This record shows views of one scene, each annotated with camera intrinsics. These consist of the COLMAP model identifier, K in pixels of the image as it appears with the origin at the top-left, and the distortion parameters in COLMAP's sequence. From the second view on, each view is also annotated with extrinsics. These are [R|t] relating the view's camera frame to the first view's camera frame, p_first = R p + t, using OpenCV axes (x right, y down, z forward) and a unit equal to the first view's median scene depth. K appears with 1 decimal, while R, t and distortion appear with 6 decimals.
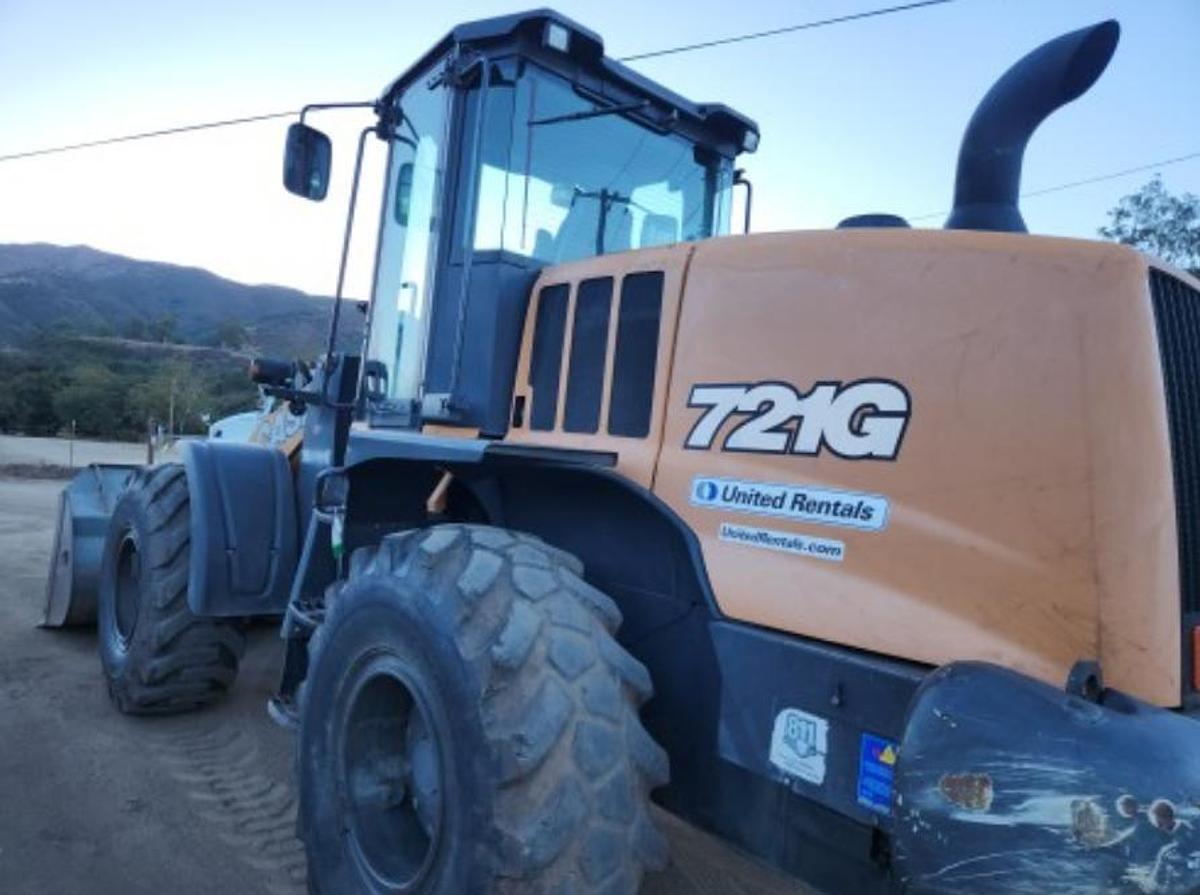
lens RADIAL K [[812.0, 0, 567.8], [0, 812.0, 449.9], [0, 0, 1]] dist [0.075027, -0.068319]
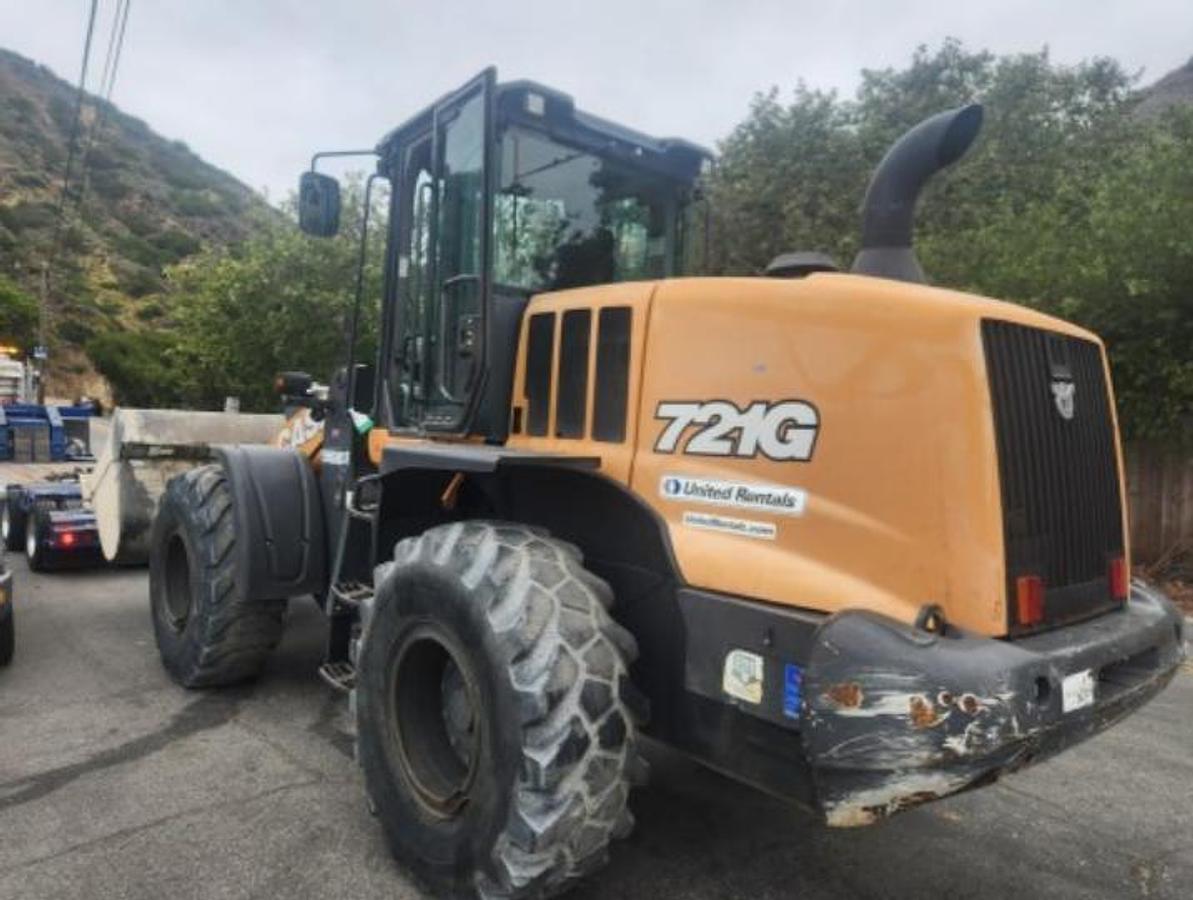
lens RADIAL K [[857.5, 0, 484.8], [0, 857.5, 436.5], [0, 0, 1]] dist [0.035667, -0.003441]
pose [[0.995226, -0.047062, -0.085499, -0.001487], [0.048507, 0.998712, 0.014909, -0.067154], [0.084687, -0.018985, 0.996227, -0.386466]]
